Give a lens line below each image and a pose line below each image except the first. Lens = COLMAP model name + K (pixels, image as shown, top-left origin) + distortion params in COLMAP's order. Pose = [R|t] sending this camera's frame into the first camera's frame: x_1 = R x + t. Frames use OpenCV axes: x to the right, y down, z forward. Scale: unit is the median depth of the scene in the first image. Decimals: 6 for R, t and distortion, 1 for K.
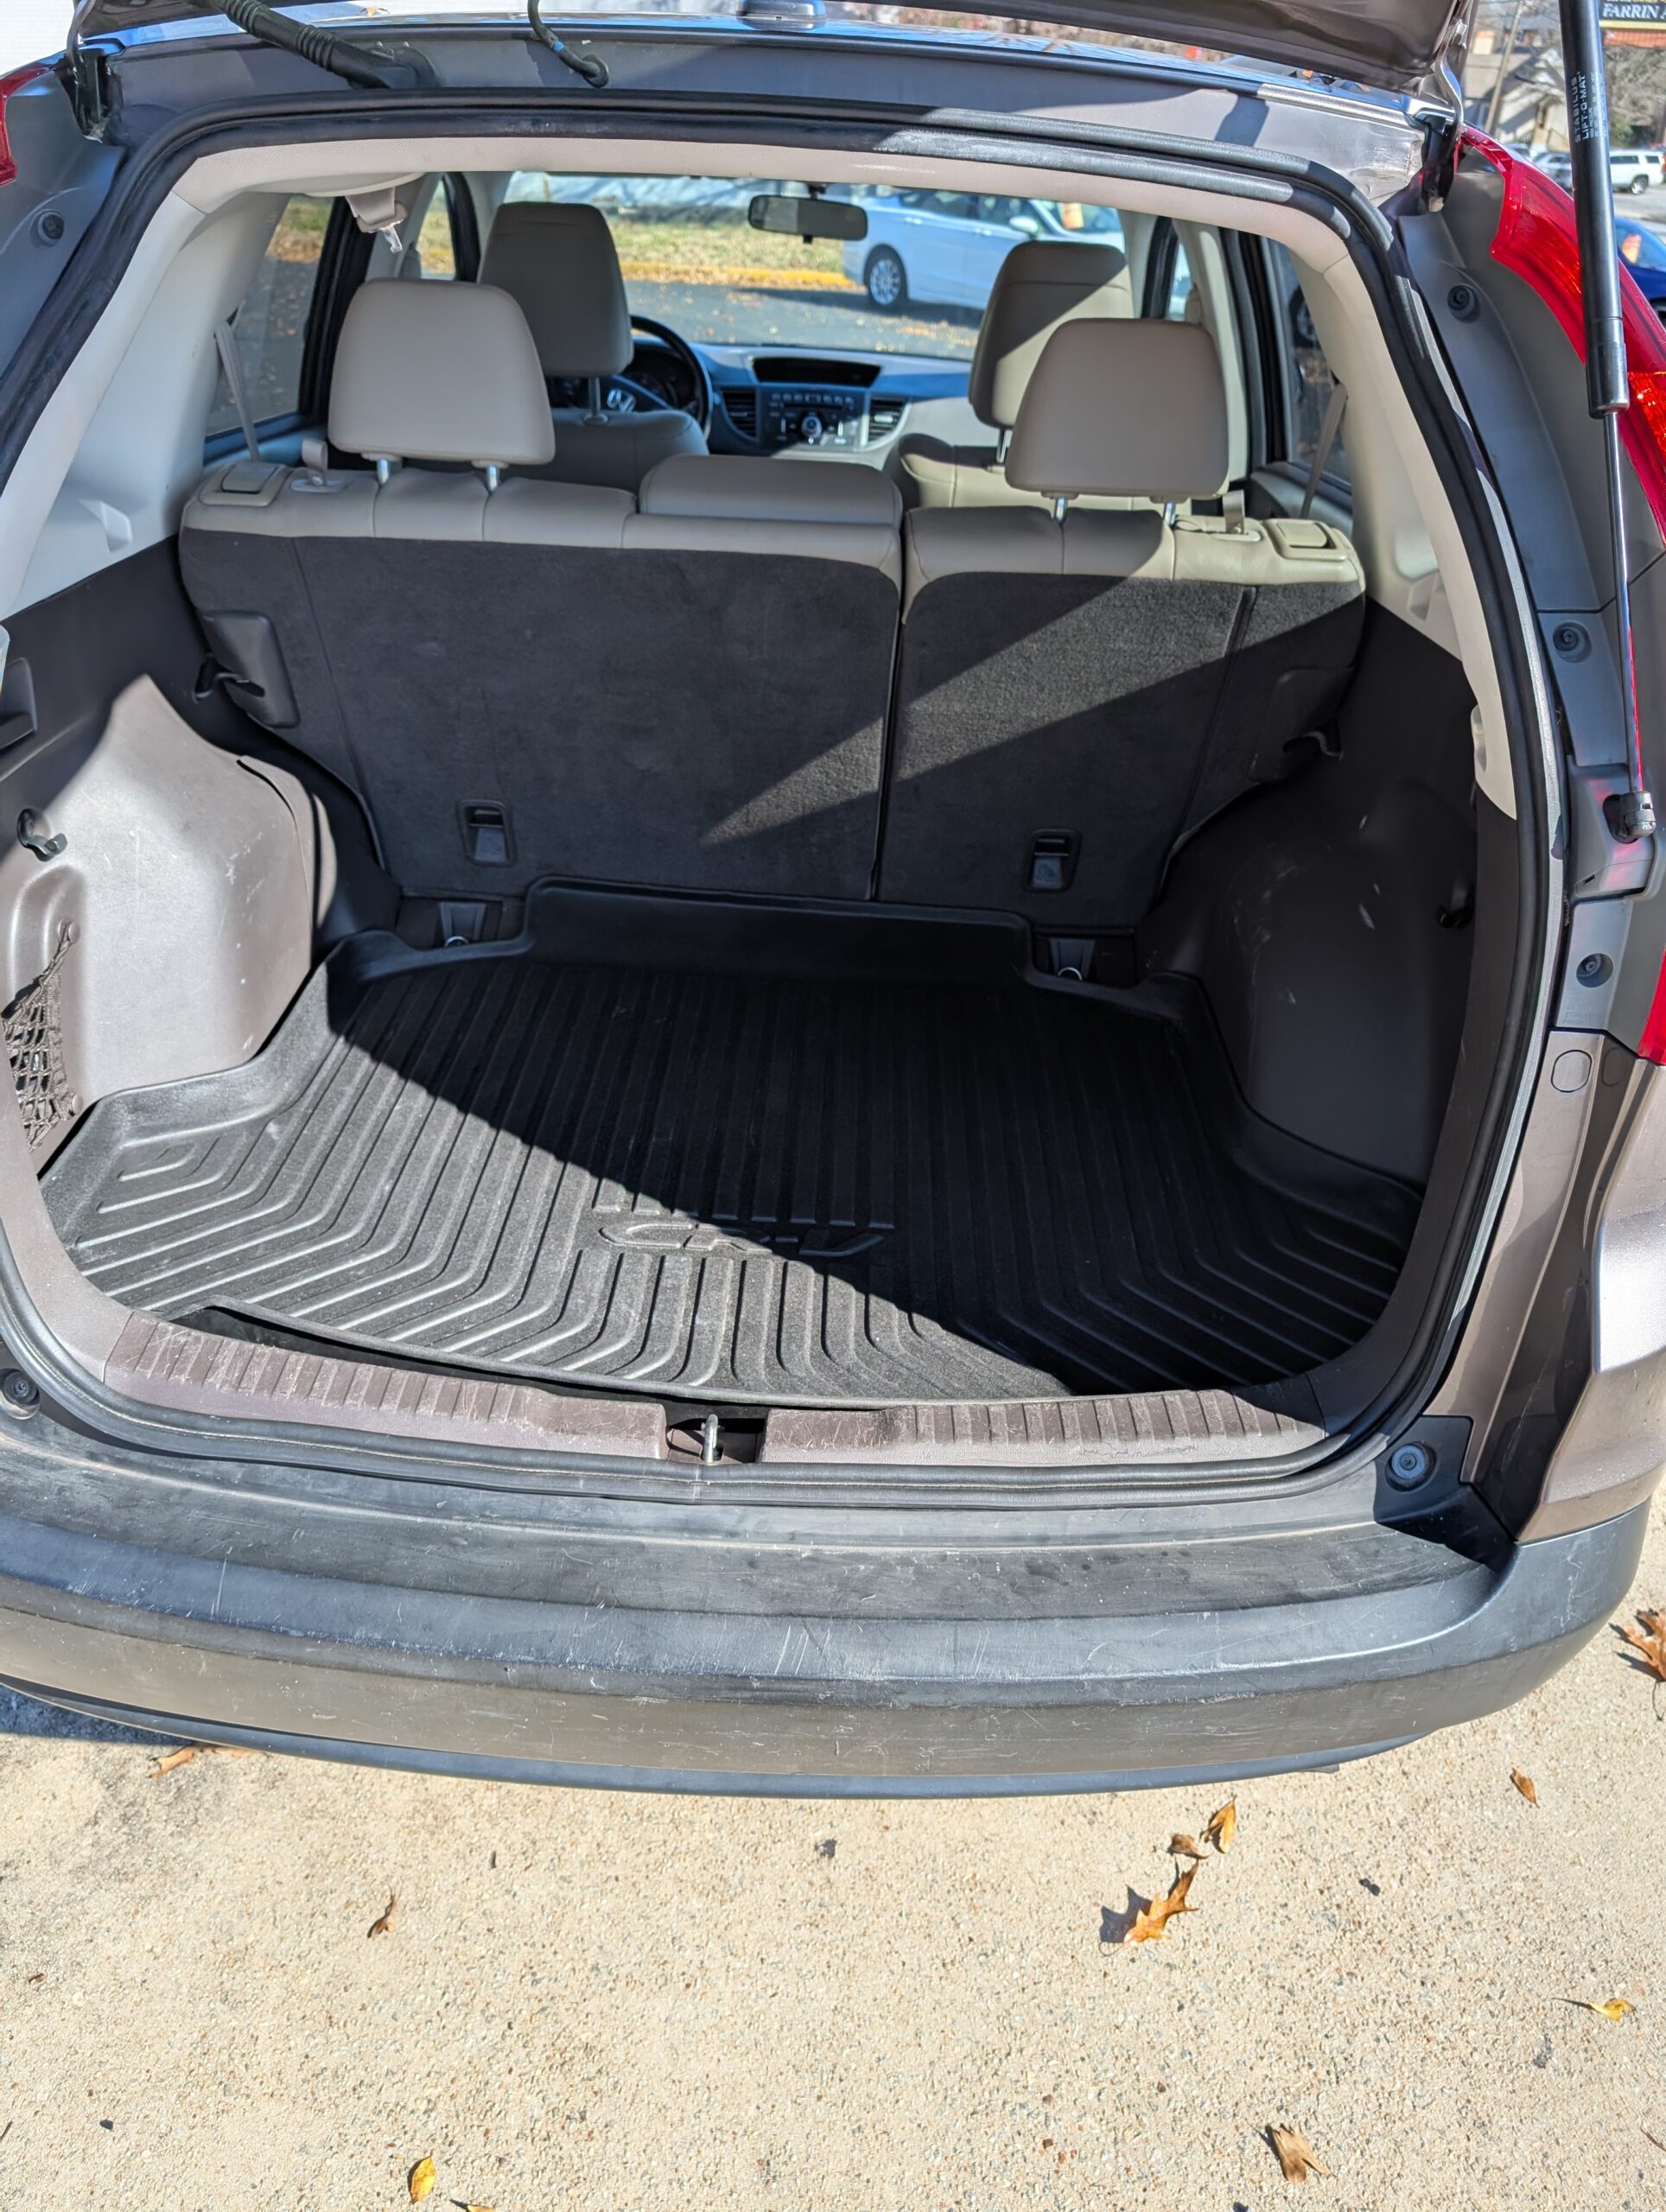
lens RADIAL K [[1588.2, 0, 820.9], [0, 1588.2, 1102.6], [0, 0, 1]] dist [0.014298, -0.015917]
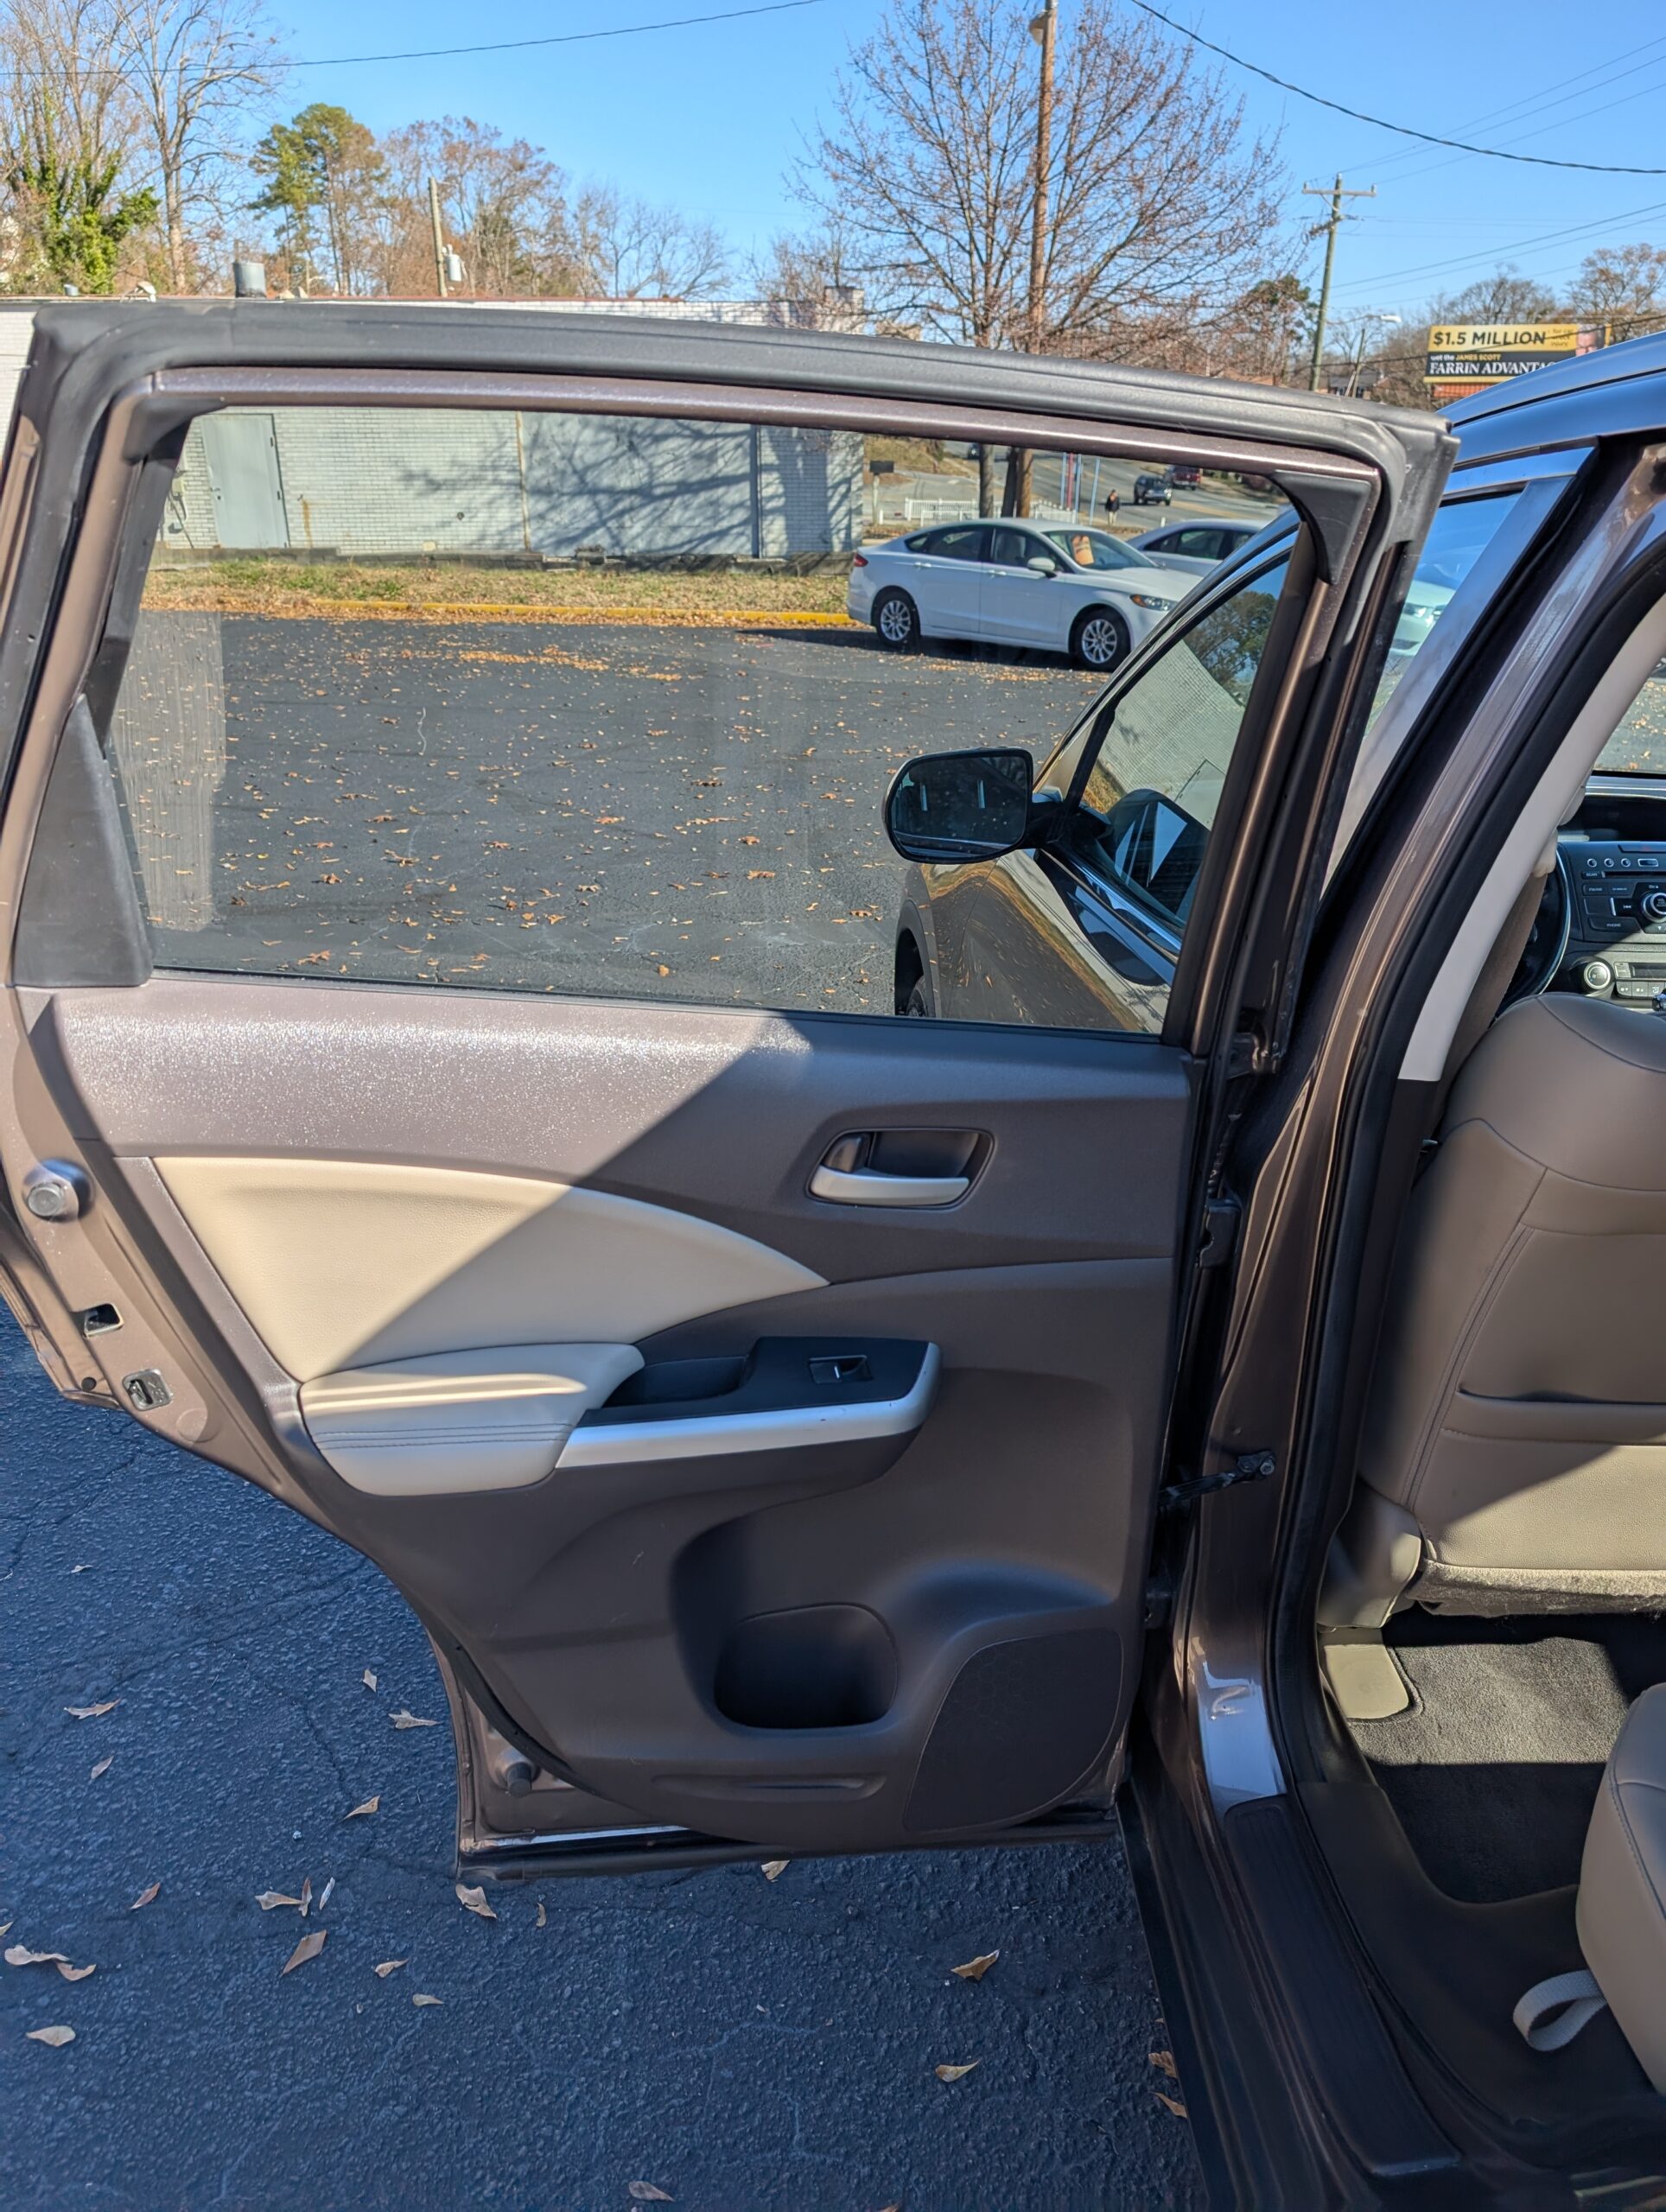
lens RADIAL K [[1588.2, 0, 835.3], [0, 1588.2, 1095.4], [0, 0, 1]] dist [0.014298, -0.015917]
pose [[0.997296, -0.044820, 0.058244, -0.060352], [0.054542, 0.982551, -0.177819, -0.040247], [-0.049258, 0.180515, 0.982338, 0.063248]]
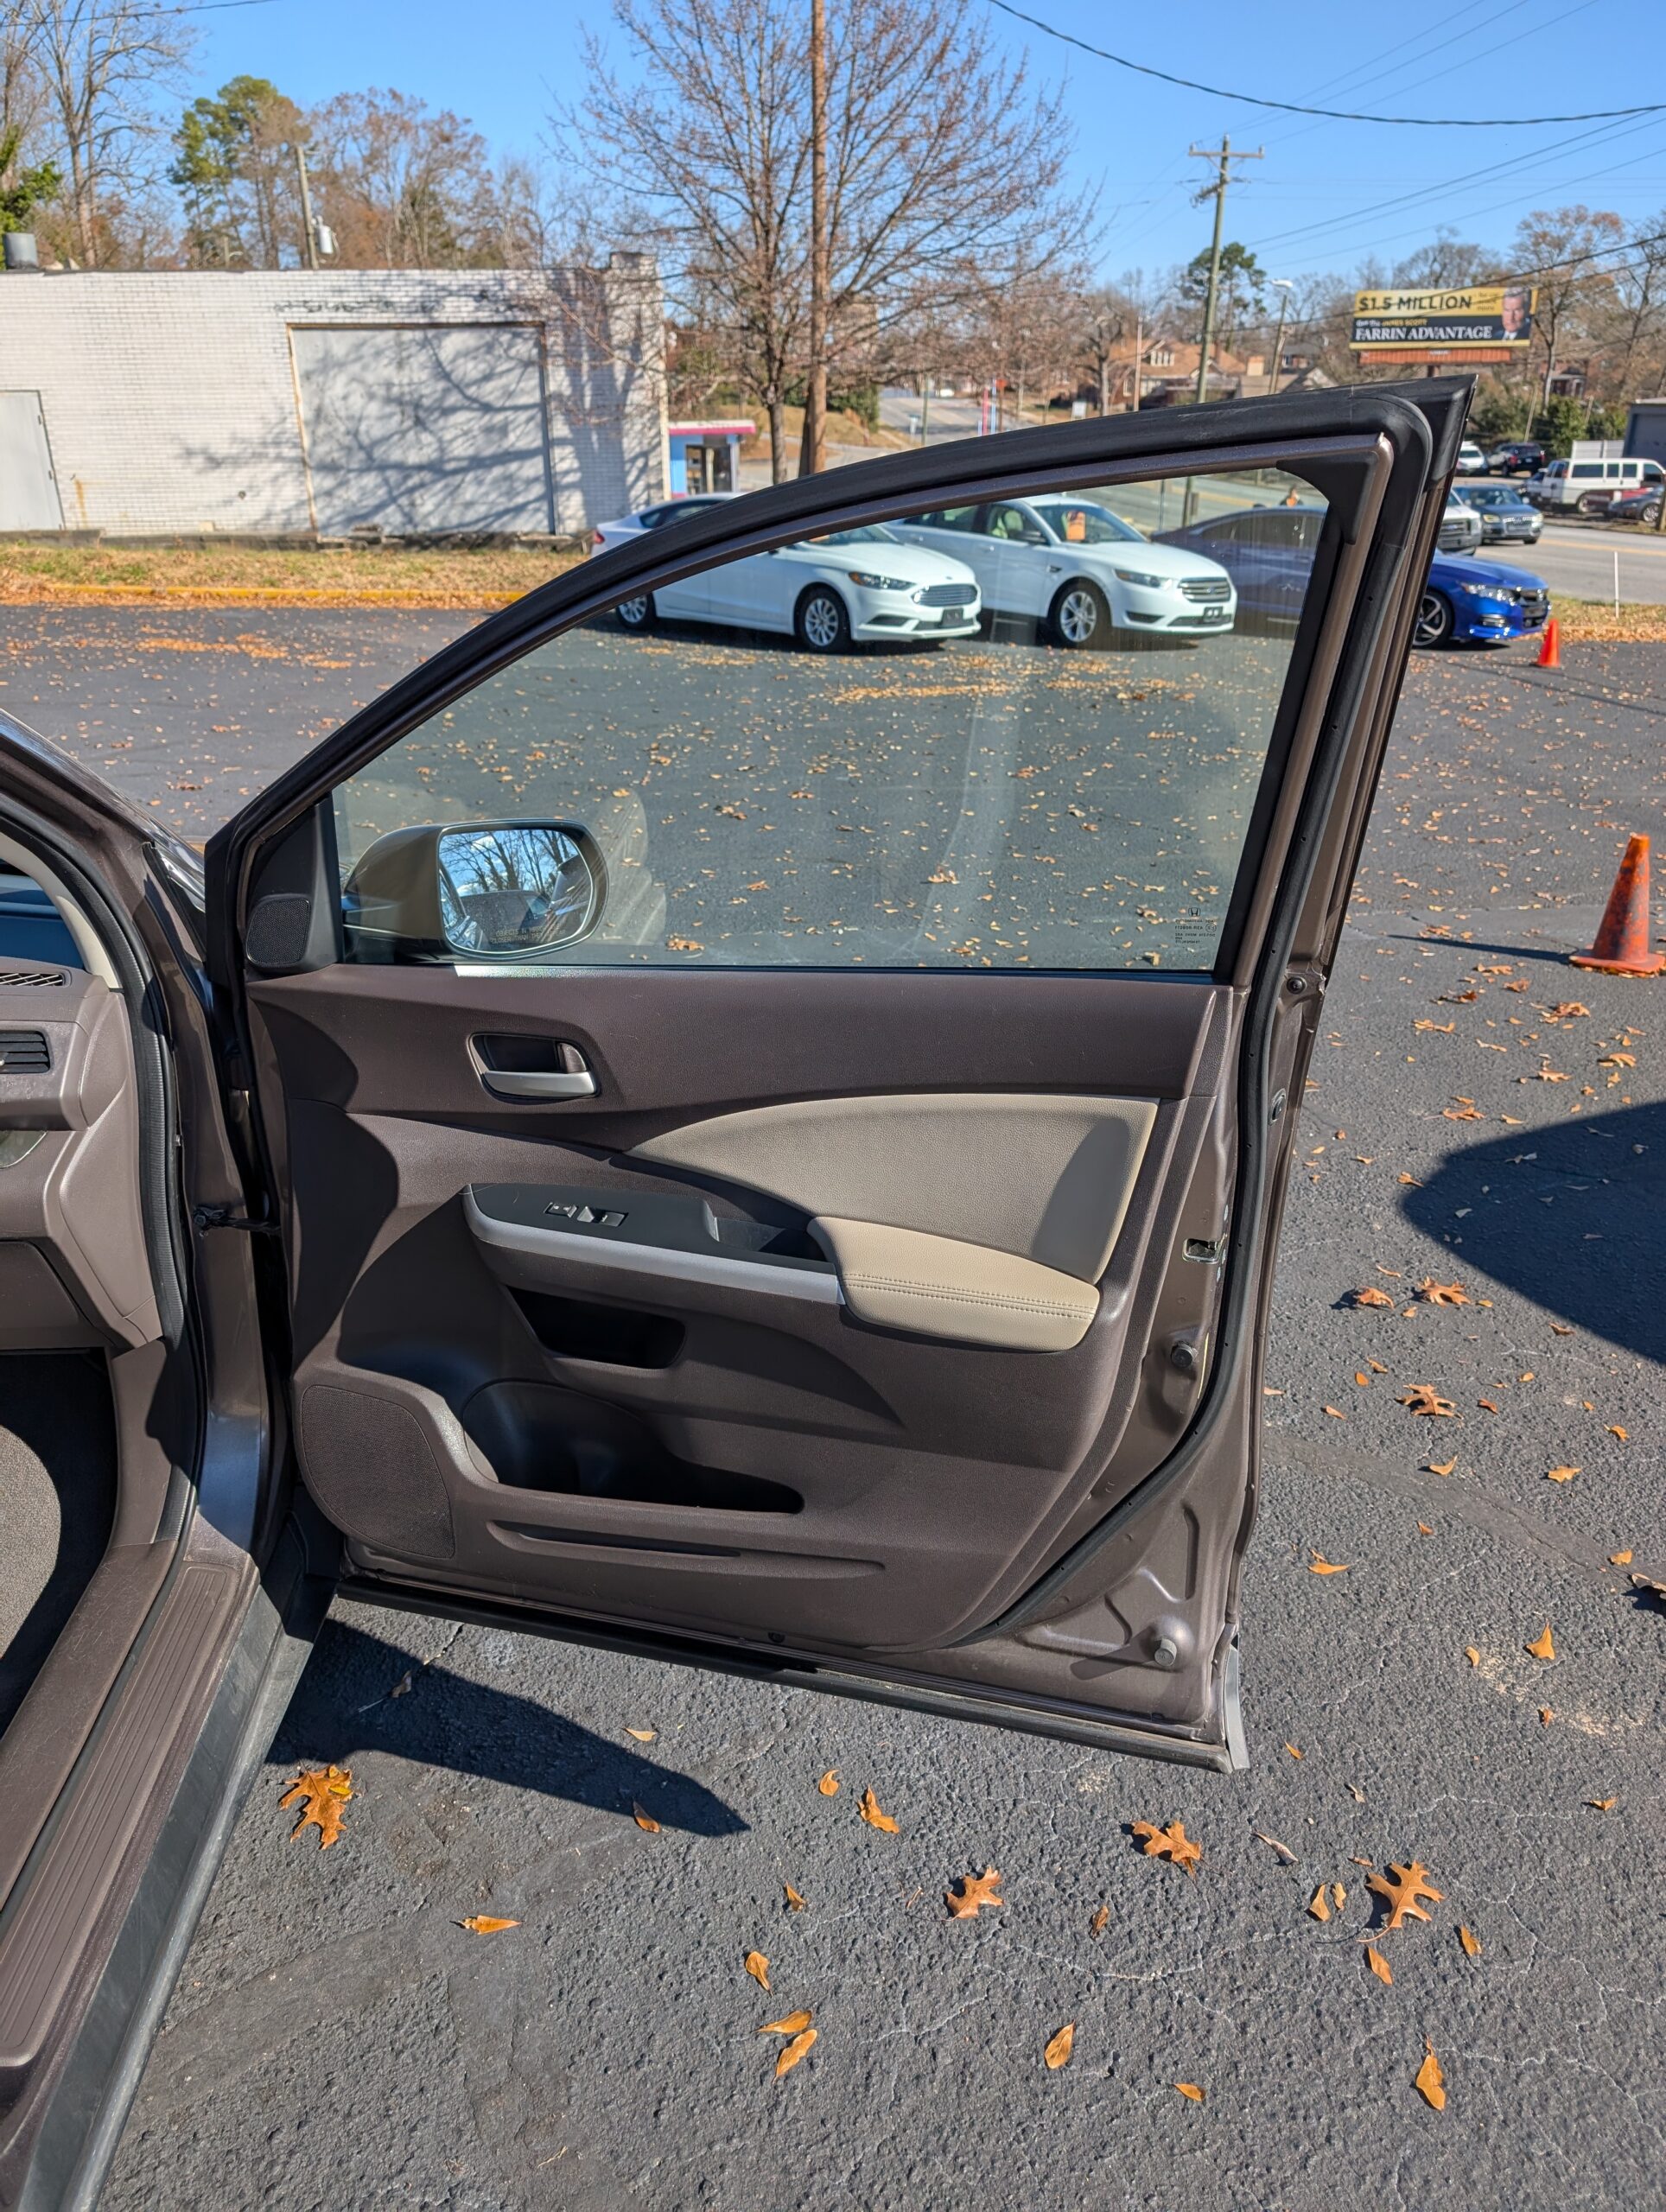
lens RADIAL K [[1588.2, 0, 812.4], [0, 1588.2, 1089.3], [0, 0, 1]] dist [0.014298, -0.015917]
pose [[0.996255, -0.058145, 0.063992, 0.061157], [0.068105, 0.983692, -0.166470, -0.052487], [-0.053269, 0.170204, 0.983968, 0.089720]]
